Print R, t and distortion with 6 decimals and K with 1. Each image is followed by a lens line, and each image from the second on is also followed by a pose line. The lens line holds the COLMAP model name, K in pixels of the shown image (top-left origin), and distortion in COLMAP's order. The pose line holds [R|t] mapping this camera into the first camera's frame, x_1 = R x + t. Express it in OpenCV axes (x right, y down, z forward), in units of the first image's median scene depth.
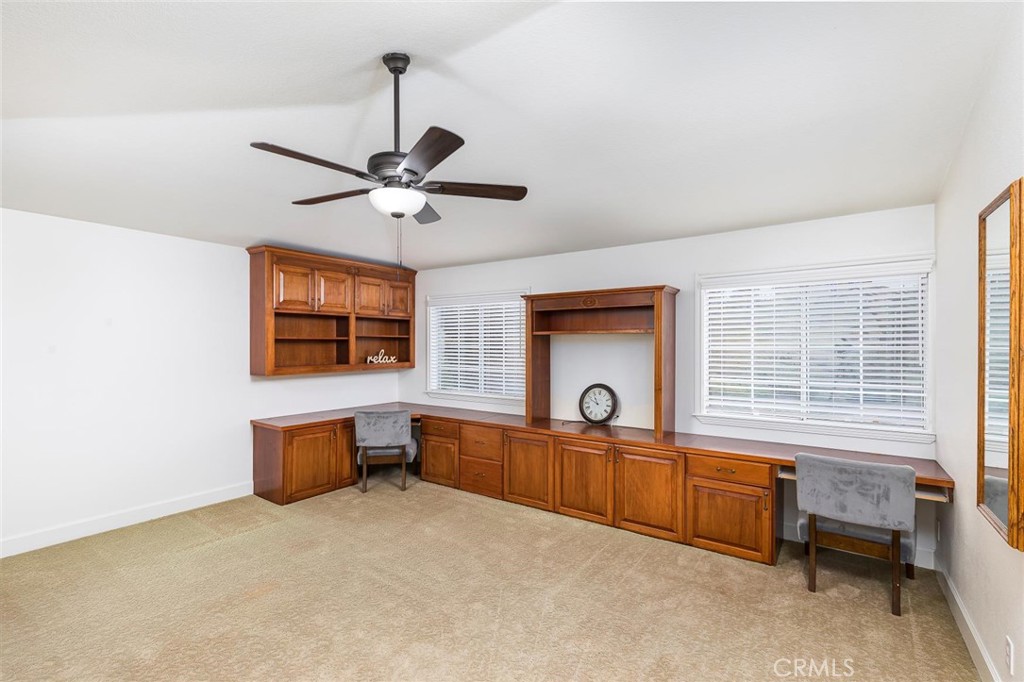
lens RADIAL K [[458.6, 0, 516.2], [0, 458.6, 343.1], [0, 0, 1]] dist [0.018440, 0.000615]
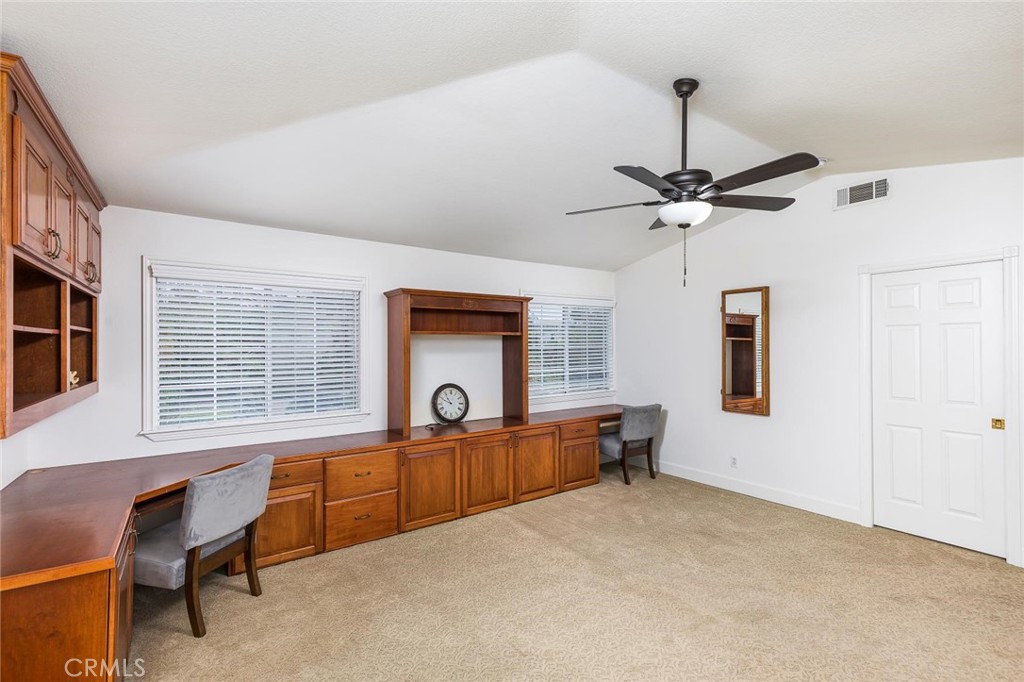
lens RADIAL K [[458.6, 0, 515.5], [0, 458.6, 342.3], [0, 0, 1]] dist [0.018440, 0.000615]
pose [[0.338746, 0.004131, 0.940869, -0.792699], [0.001391, 0.999987, -0.004892, 0.001847], [-0.940877, 0.002966, 0.338736, 0.558670]]
